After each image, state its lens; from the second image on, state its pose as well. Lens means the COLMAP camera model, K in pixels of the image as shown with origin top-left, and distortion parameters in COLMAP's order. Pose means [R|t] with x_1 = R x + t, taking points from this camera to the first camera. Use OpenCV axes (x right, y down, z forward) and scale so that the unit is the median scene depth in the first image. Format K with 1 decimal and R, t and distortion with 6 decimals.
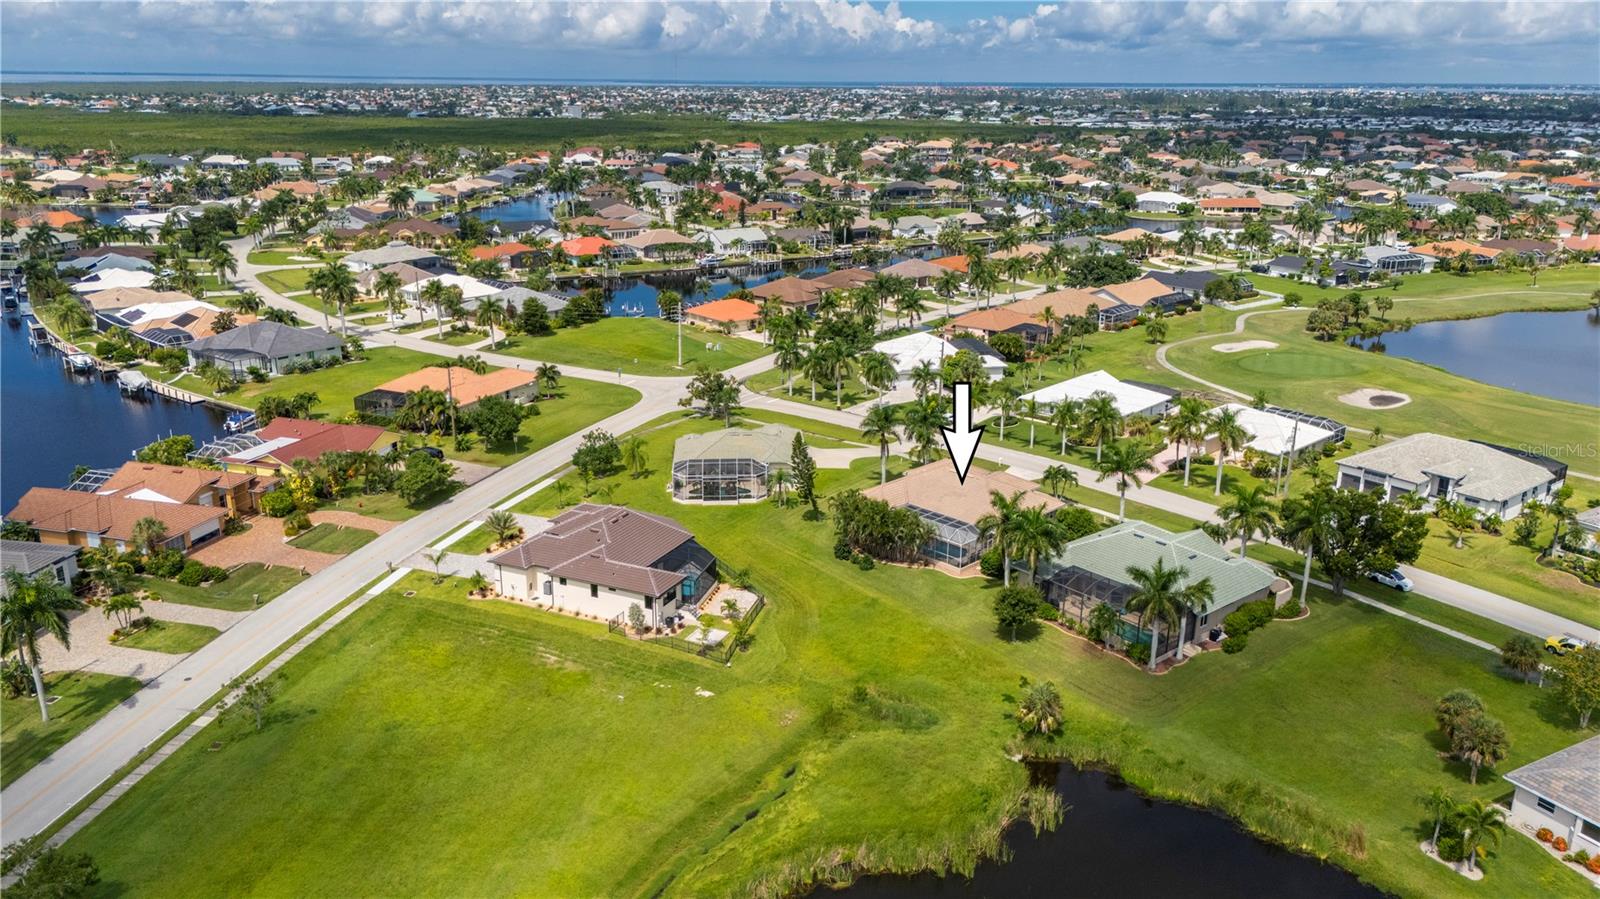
lens RADIAL K [[1202.3, 0, 800.0], [0, 1202.3, 449.5], [0, 0, 1]] dist [0.070242, -0.075009]
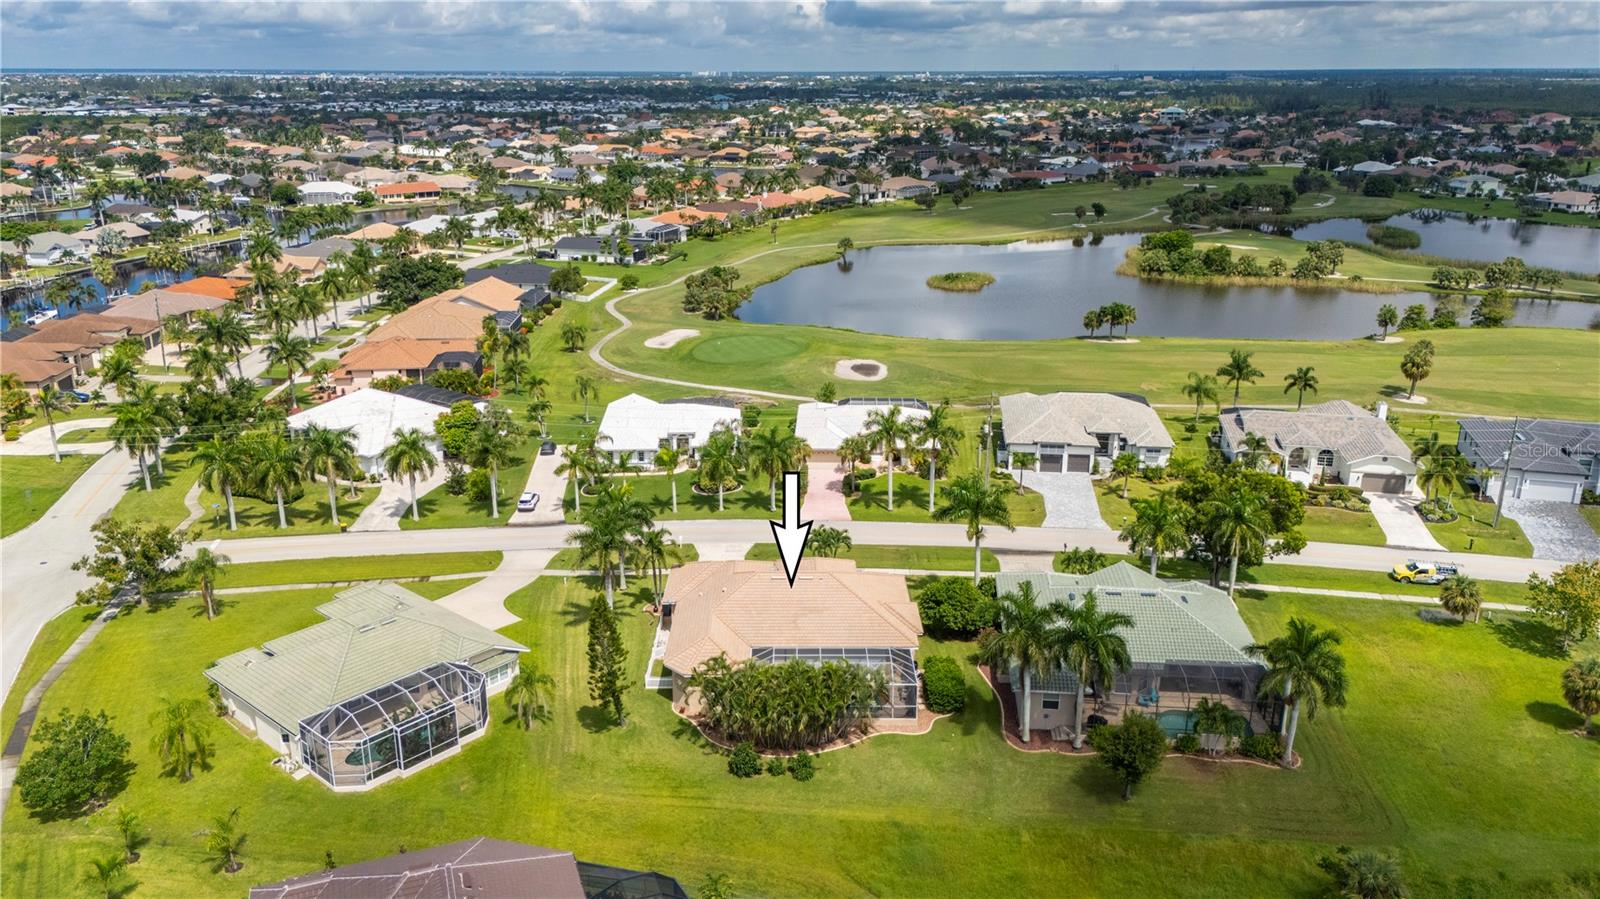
lens RADIAL K [[1202.3, 0, 800.0], [0, 1202.3, 449.5], [0, 0, 1]] dist [0.070242, -0.075009]
pose [[0.694554, -0.221555, 0.684476, -0.144489], [0.216202, 0.971702, 0.095141, -0.052826], [-0.686186, 0.081904, 0.722800, 0.232909]]
